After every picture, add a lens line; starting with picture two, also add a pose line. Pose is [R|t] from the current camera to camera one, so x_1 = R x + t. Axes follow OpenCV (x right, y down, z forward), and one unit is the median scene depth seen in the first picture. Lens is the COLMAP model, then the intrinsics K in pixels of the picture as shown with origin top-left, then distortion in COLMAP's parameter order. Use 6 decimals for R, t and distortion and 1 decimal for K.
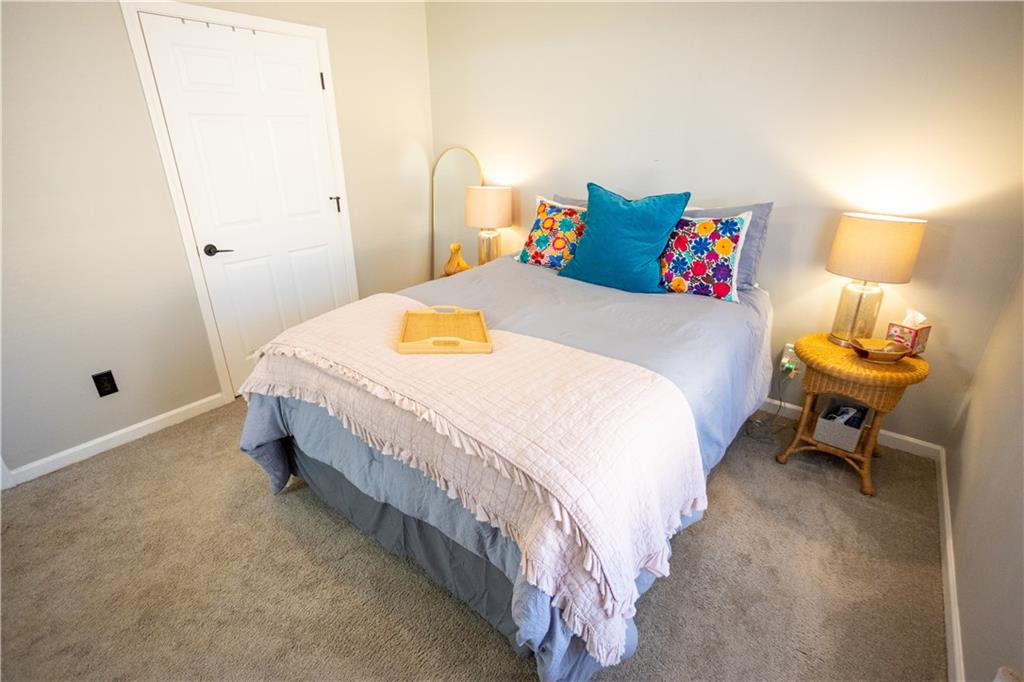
lens RADIAL K [[497.7, 0, 515.2], [0, 497.7, 348.0], [0, 0, 1]] dist [-0.048563, 0.027264]
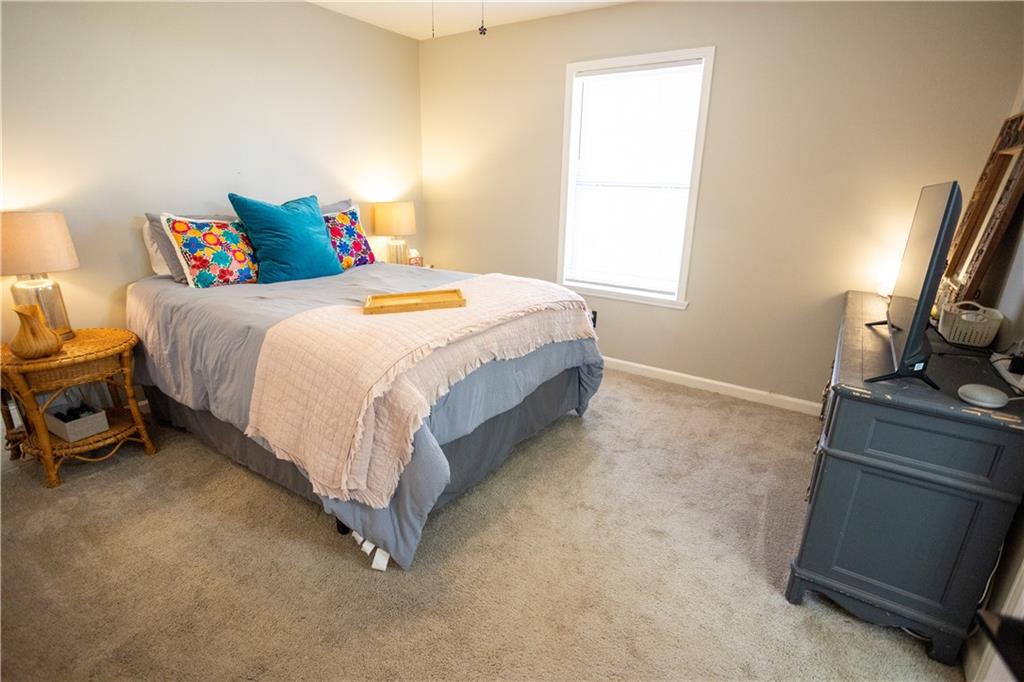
lens RADIAL K [[497.7, 0, 515.2], [0, 497.7, 348.0], [0, 0, 1]] dist [-0.048563, 0.027264]
pose [[-0.069463, -0.312225, 0.947465, -1.016523], [0.371701, 0.873268, 0.315026, -0.174258], [-0.925750, 0.374056, 0.055394, 0.579690]]
